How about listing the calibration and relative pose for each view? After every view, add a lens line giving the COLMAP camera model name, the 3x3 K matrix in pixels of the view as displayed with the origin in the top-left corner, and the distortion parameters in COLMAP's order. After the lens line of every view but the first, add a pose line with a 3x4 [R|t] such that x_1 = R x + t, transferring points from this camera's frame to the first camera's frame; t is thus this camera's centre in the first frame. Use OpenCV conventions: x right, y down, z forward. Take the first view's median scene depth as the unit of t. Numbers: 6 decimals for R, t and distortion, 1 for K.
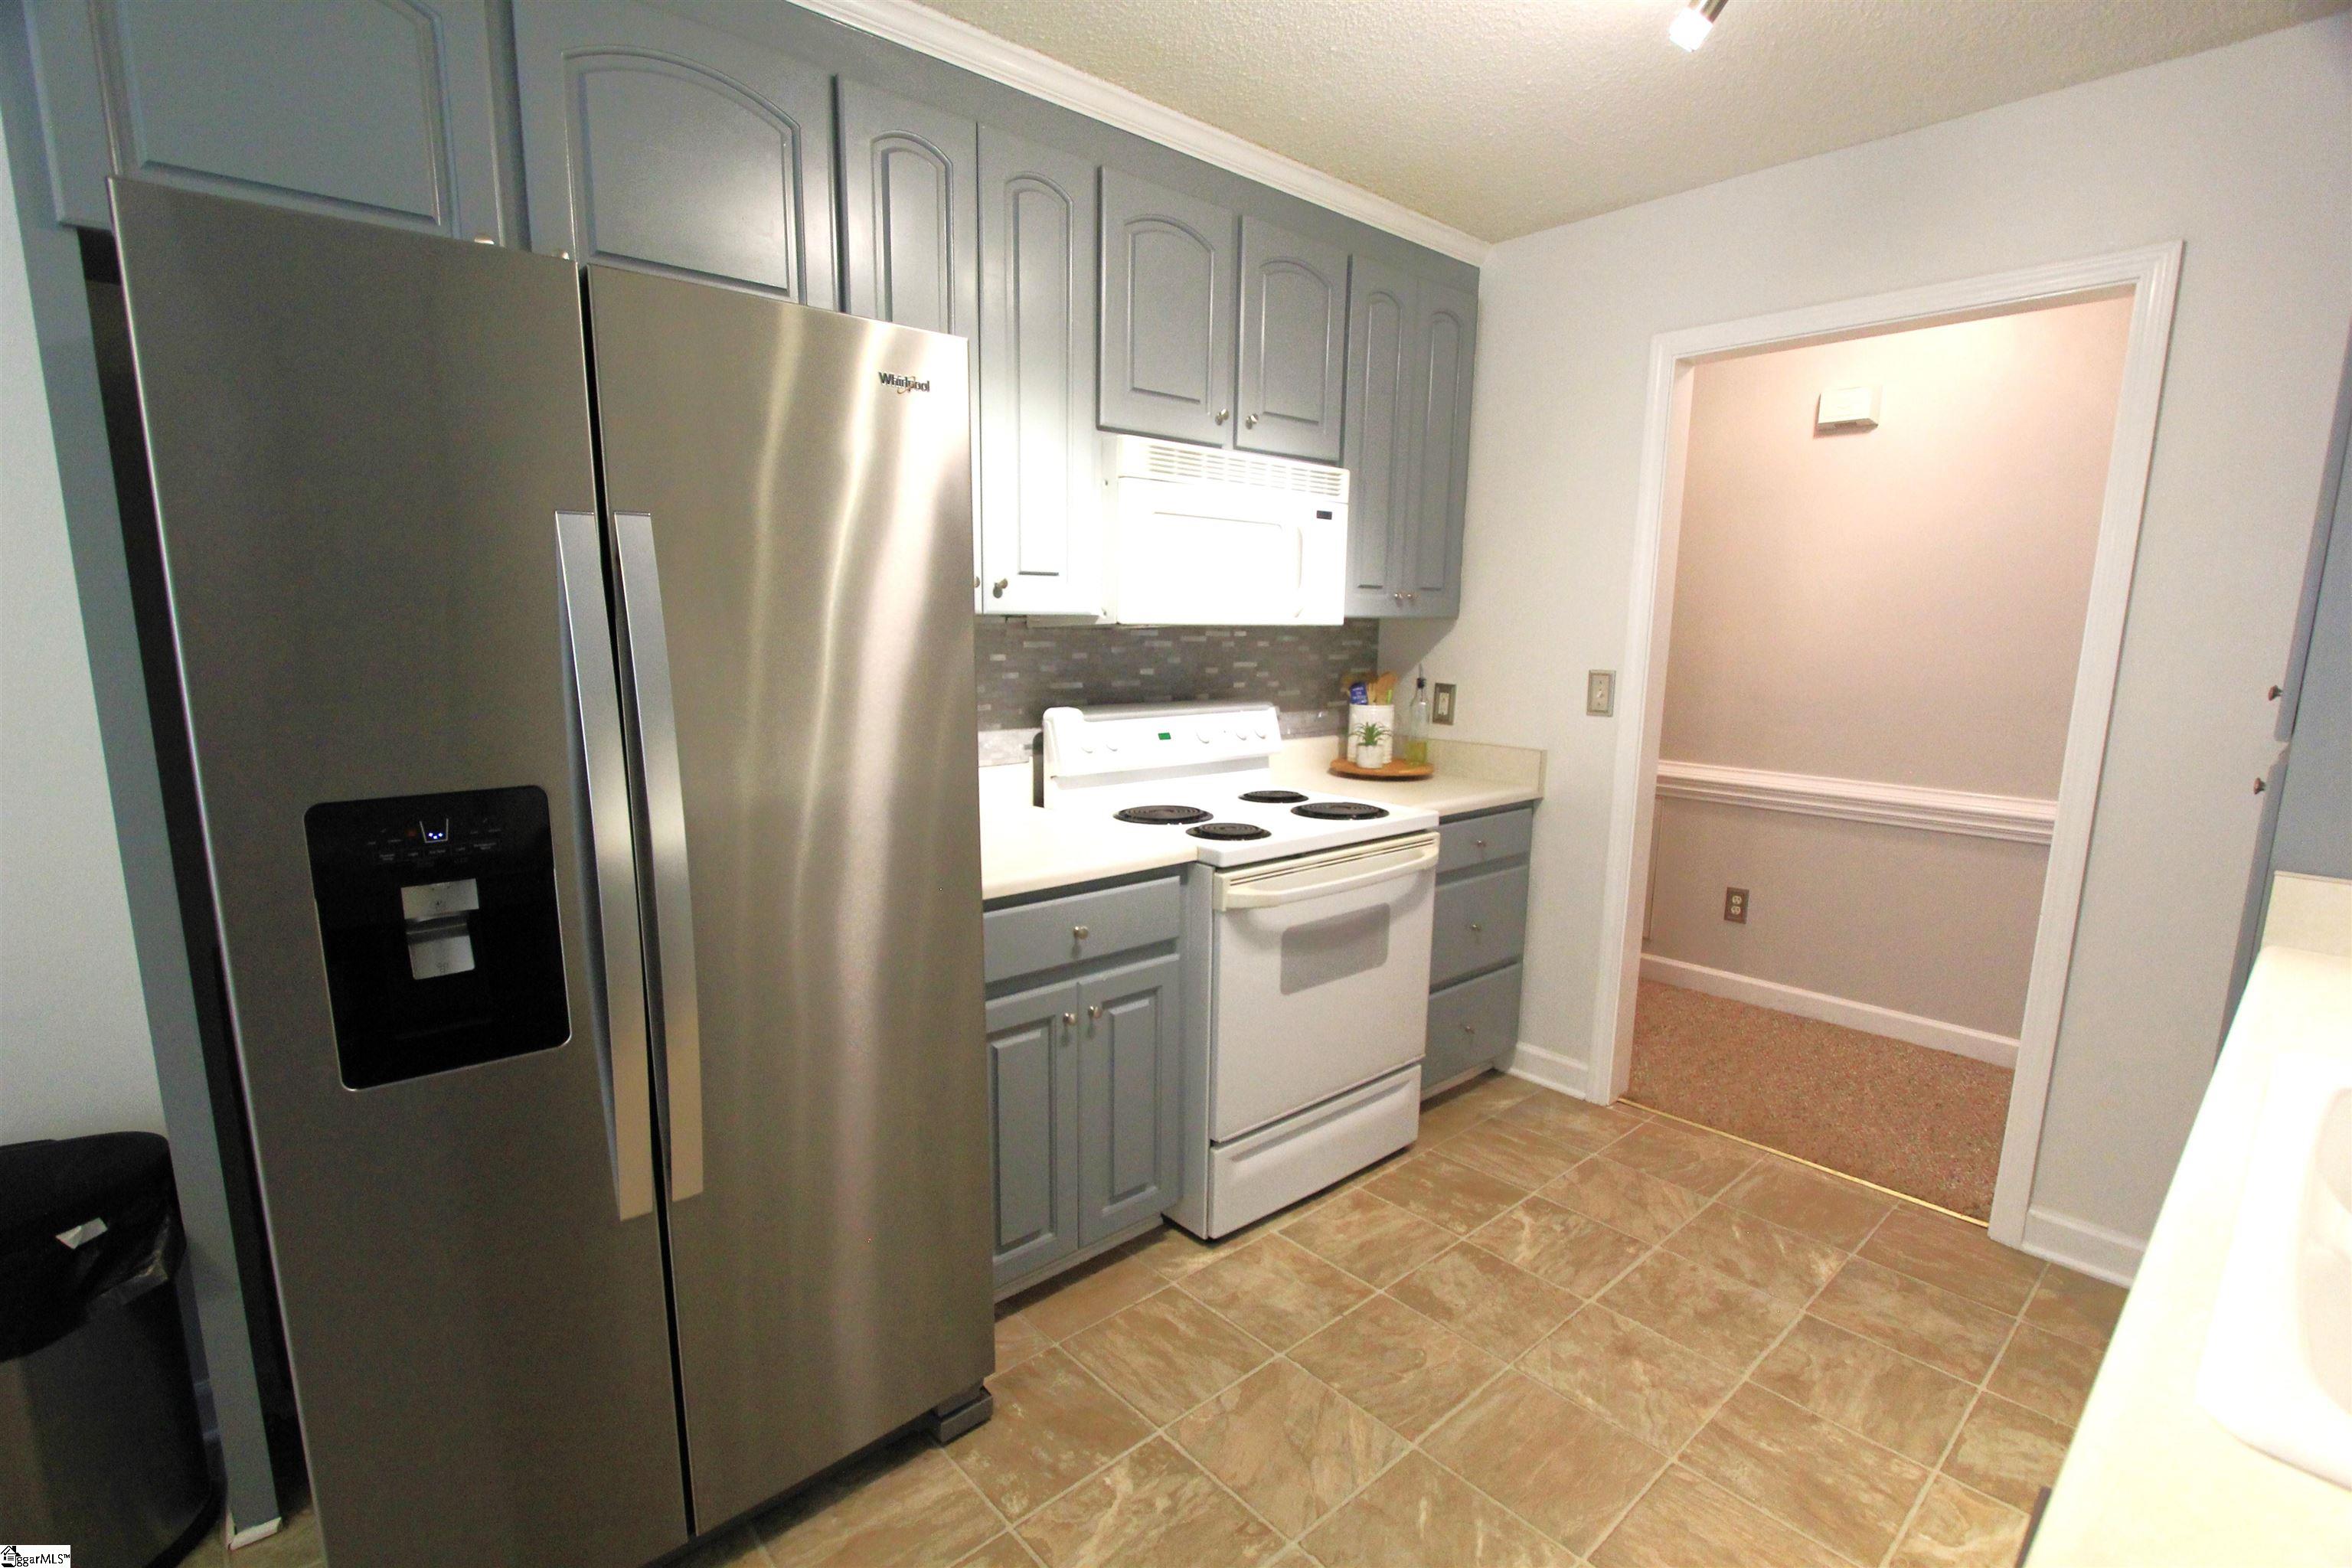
lens RADIAL K [[1089.1, 0, 1173.8], [0, 1089.1, 812.0], [0, 0, 1]] dist [-0.017941, 0.004644]
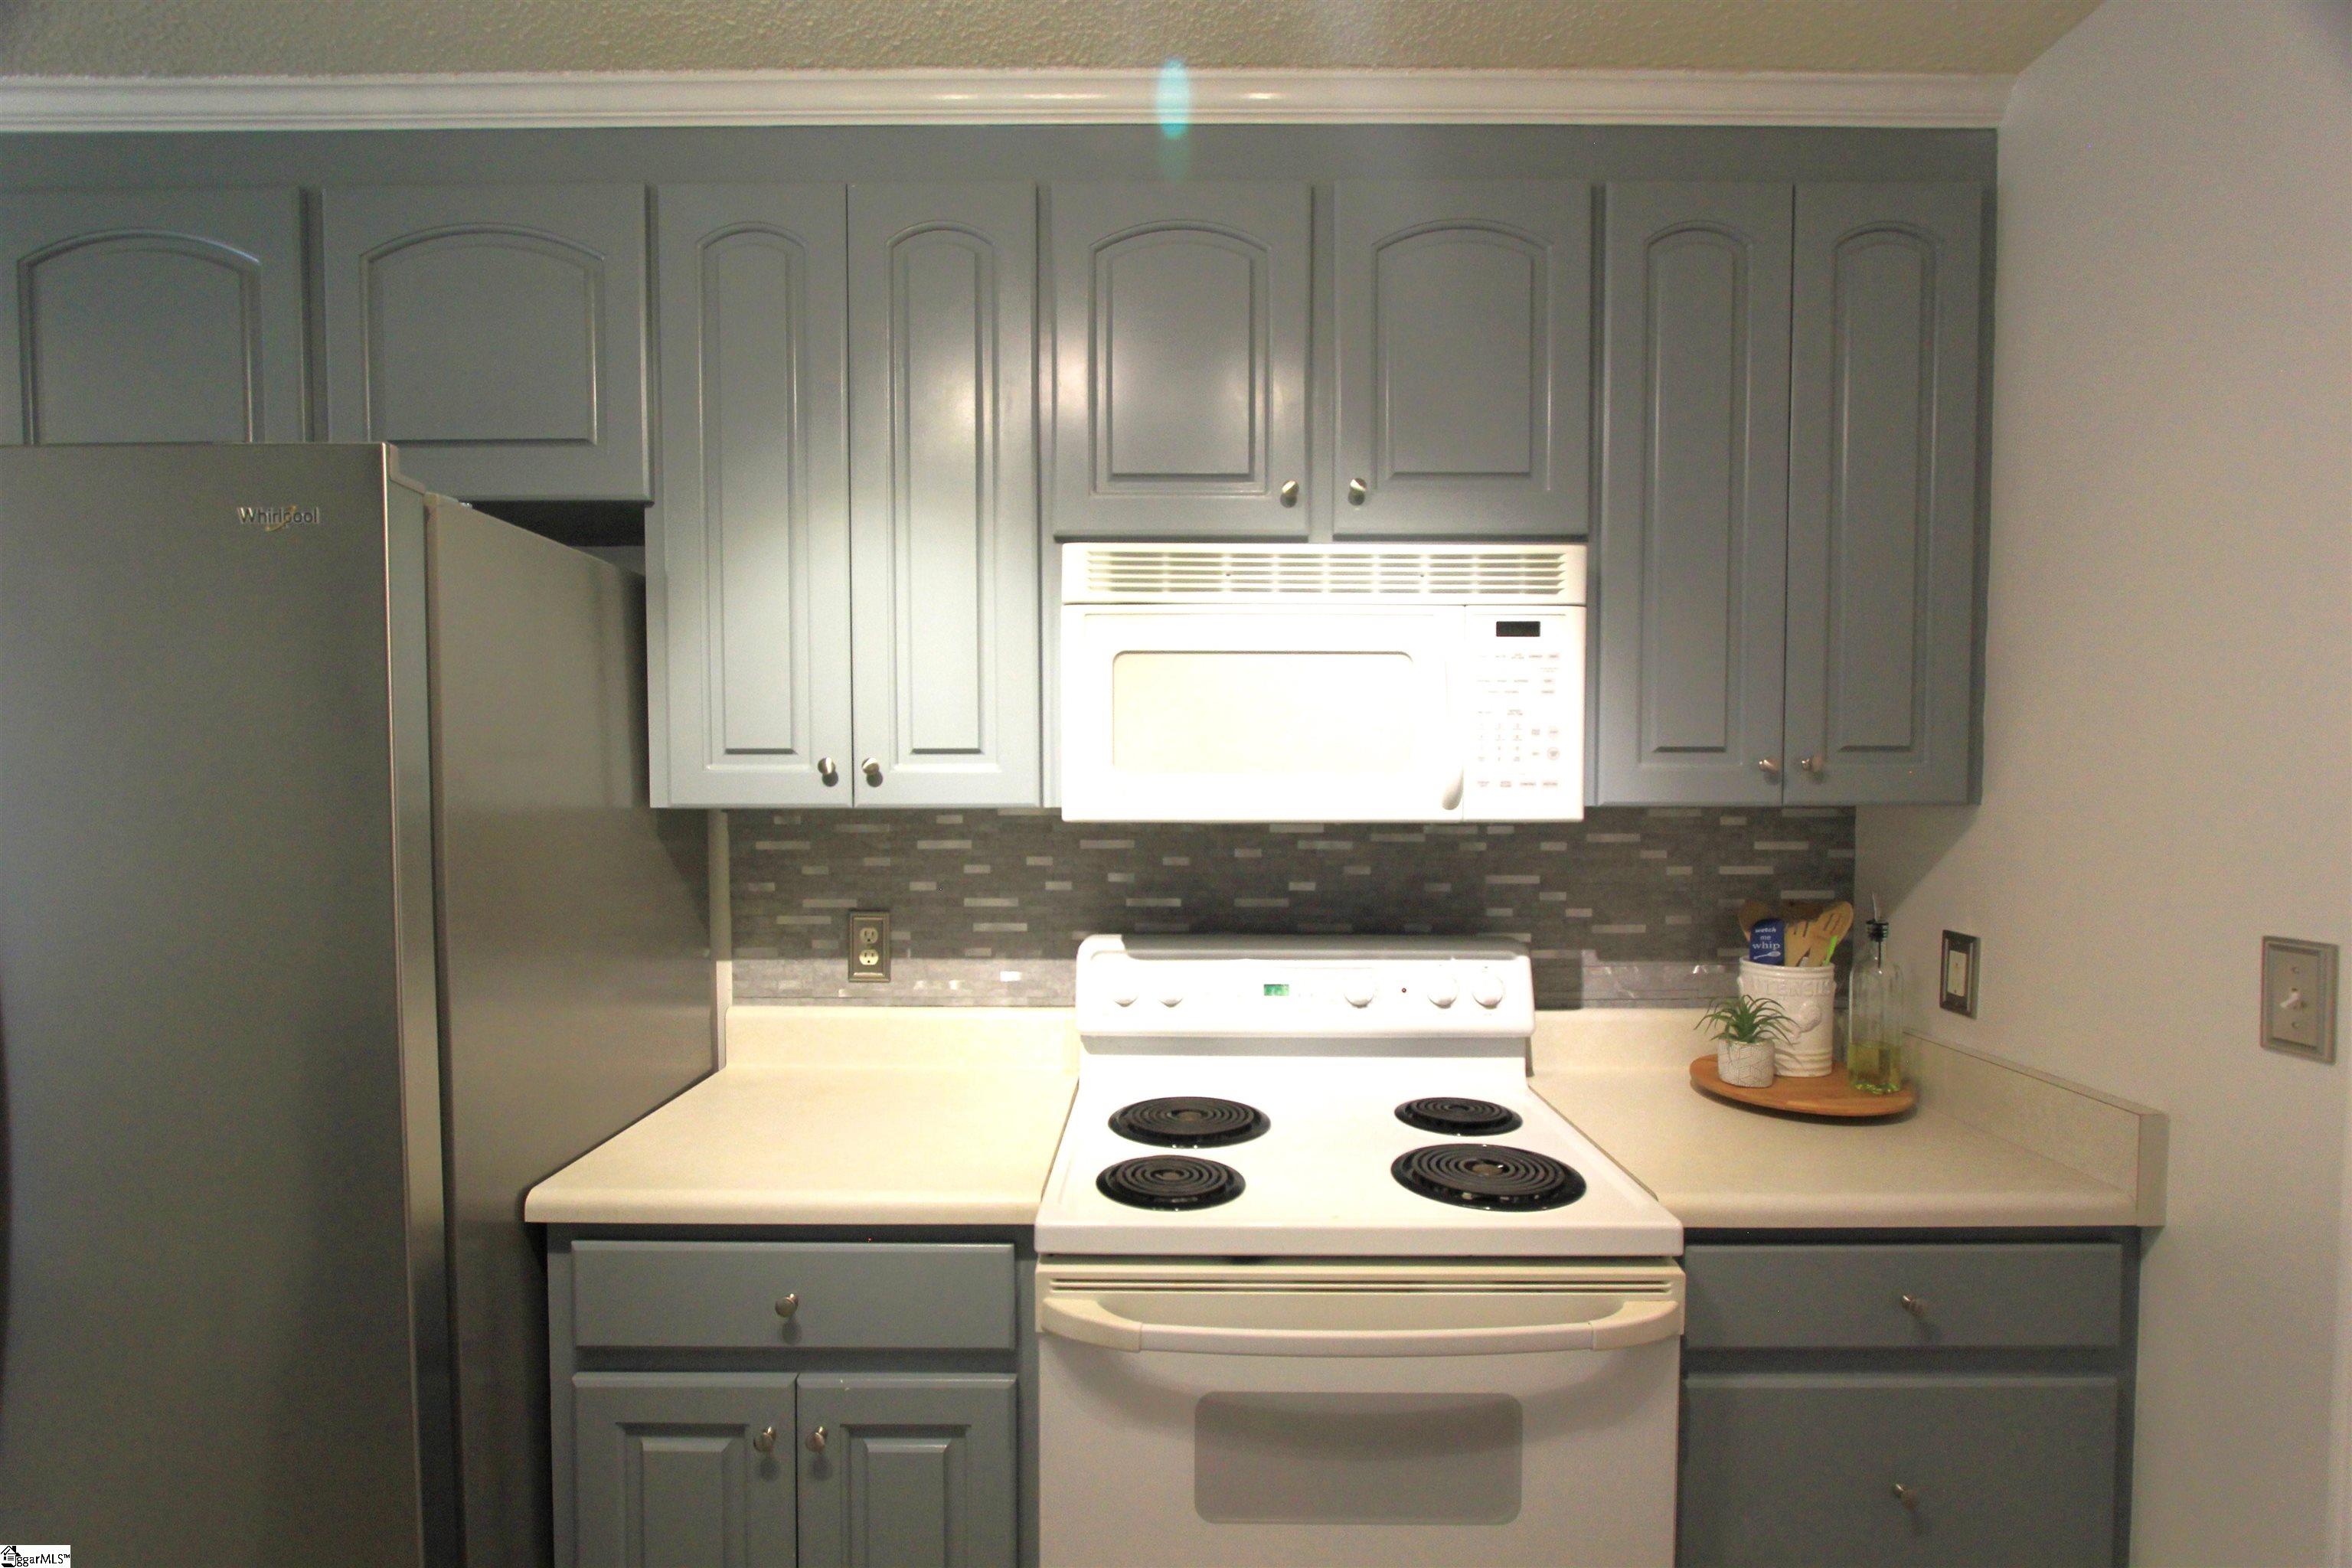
lens RADIAL K [[1089.1, 0, 1173.8], [0, 1089.1, 812.0], [0, 0, 1]] dist [-0.017941, 0.004644]
pose [[0.746050, 0.005277, -0.665869, 0.400556], [-0.108070, 0.987671, -0.113255, -0.100659], [0.657062, 0.156455, 0.737422, 0.506110]]
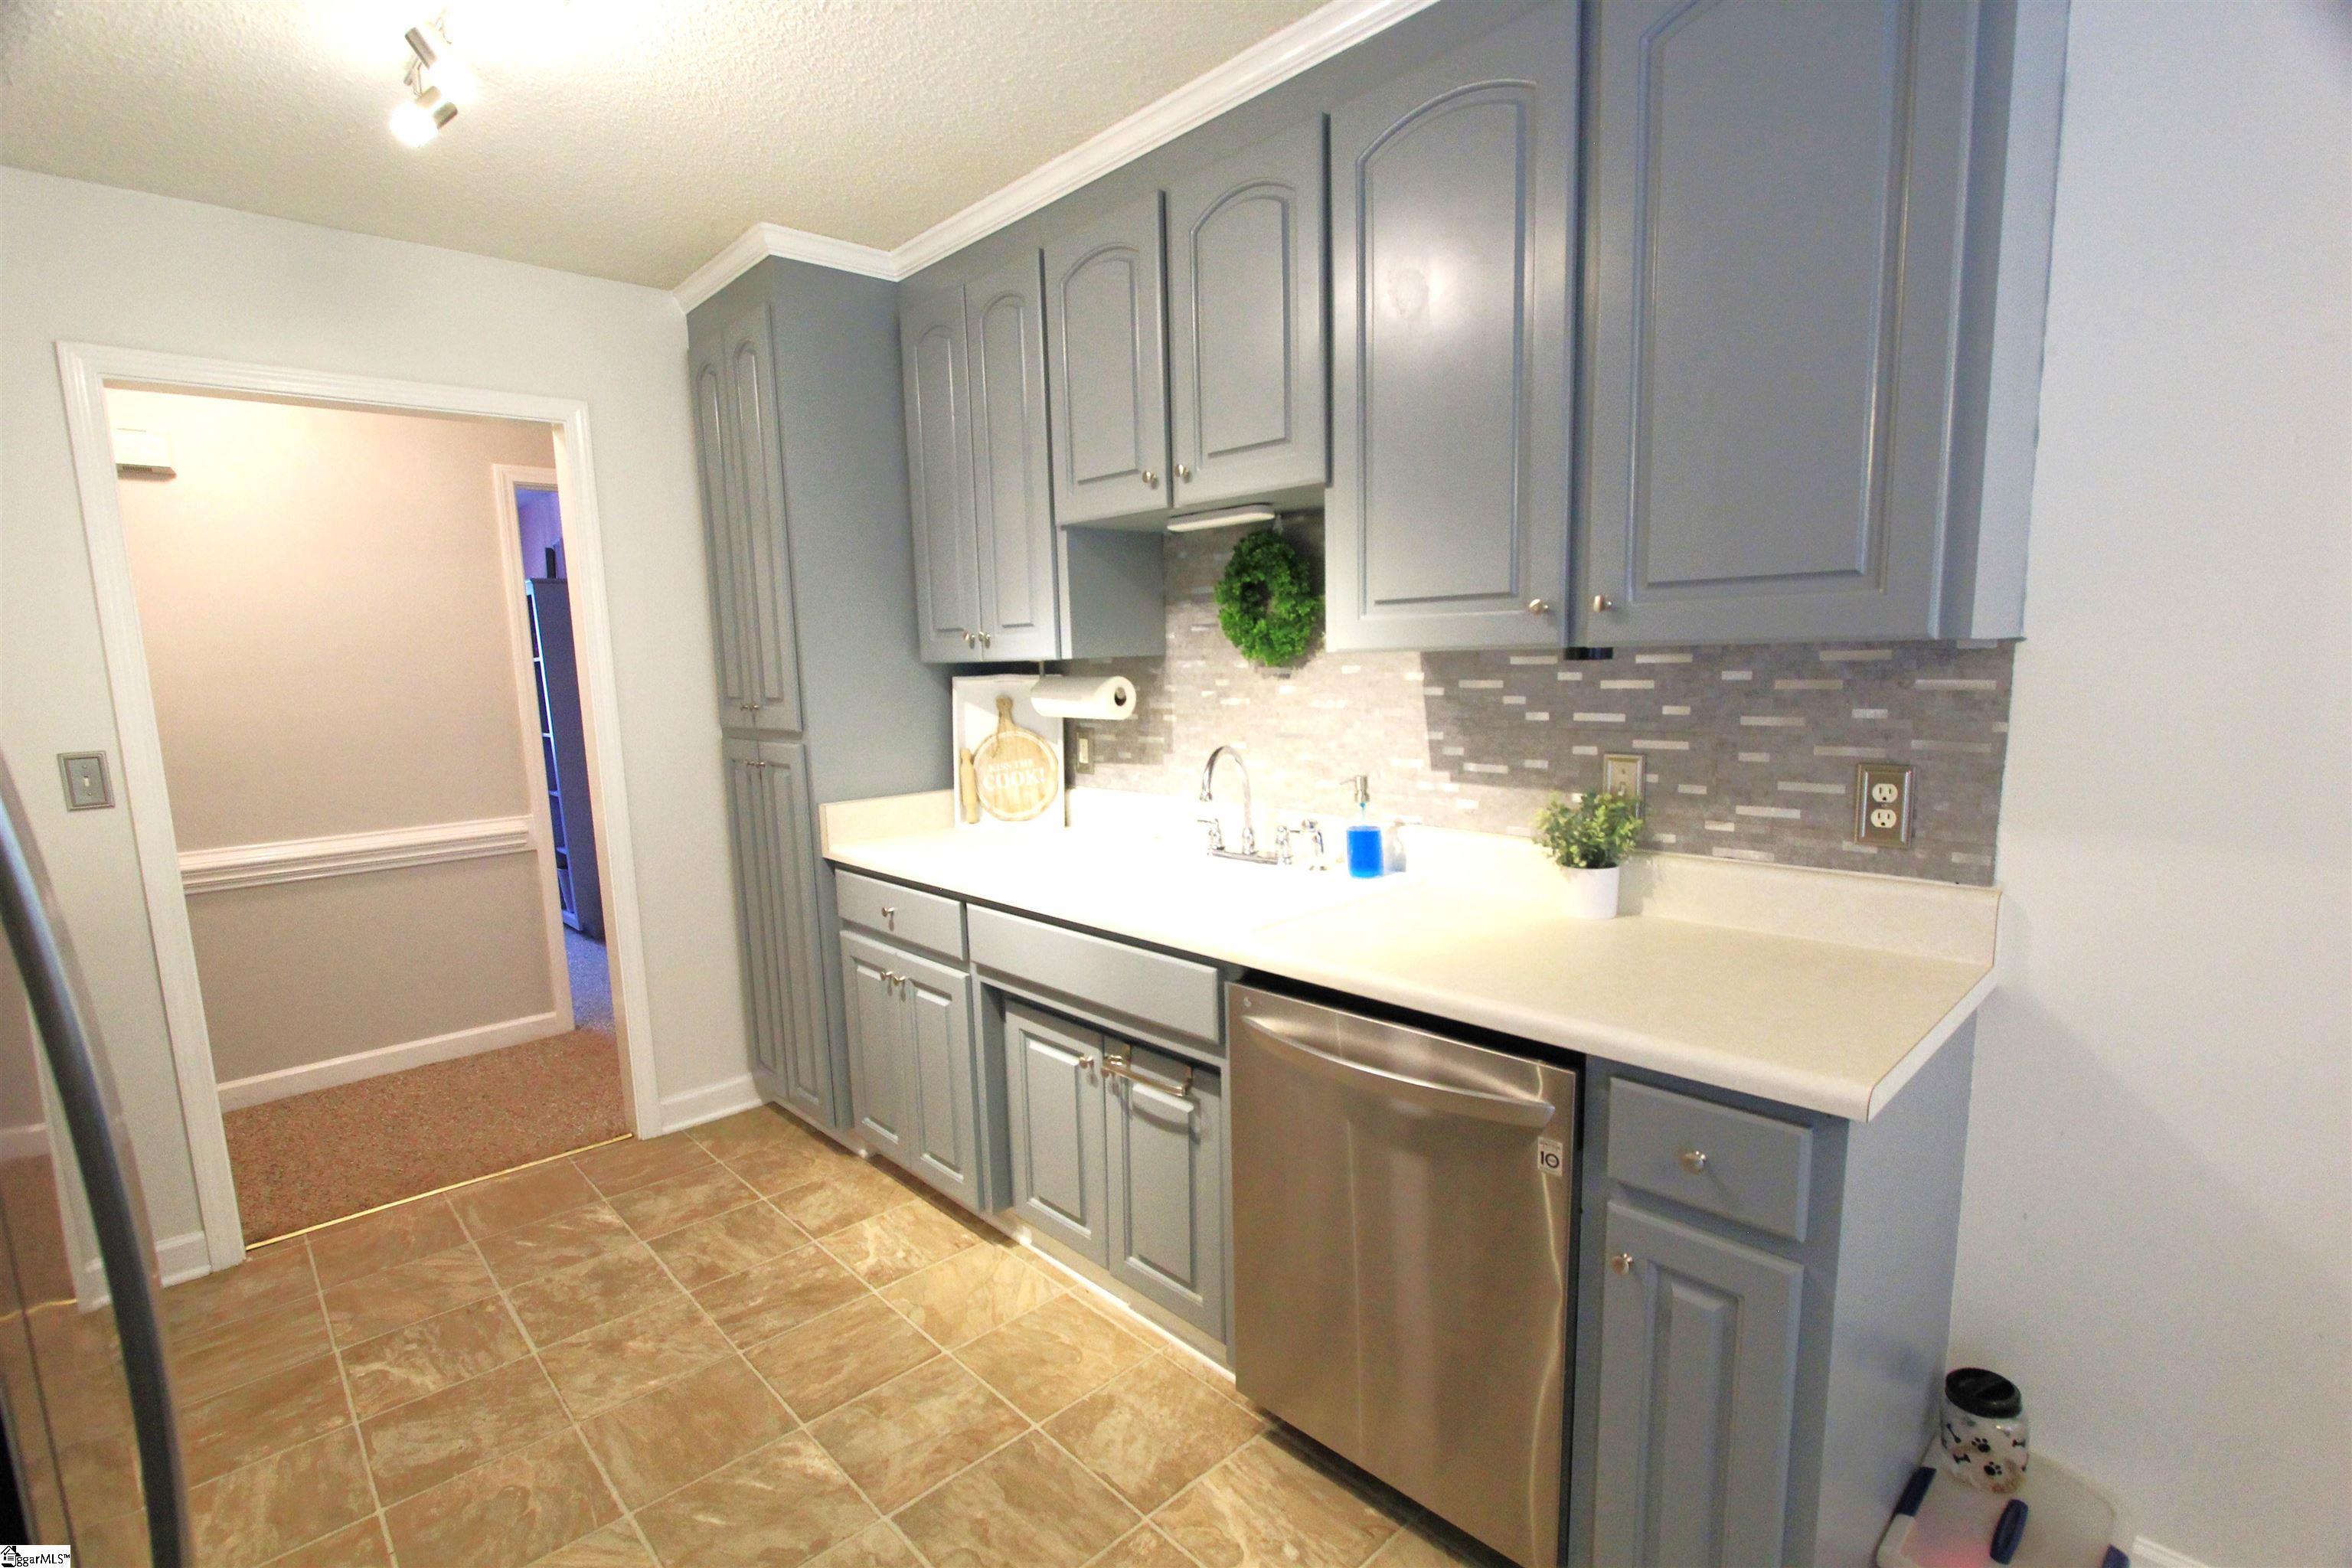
lens RADIAL K [[1089.1, 0, 1173.8], [0, 1089.1, 812.0], [0, 0, 1]] dist [-0.017941, 0.004644]
pose [[-0.027655, -0.152492, 0.987918, -0.466306], [0.200801, 0.967303, 0.154931, -0.058049], [-0.979242, 0.202660, 0.003870, 0.272013]]
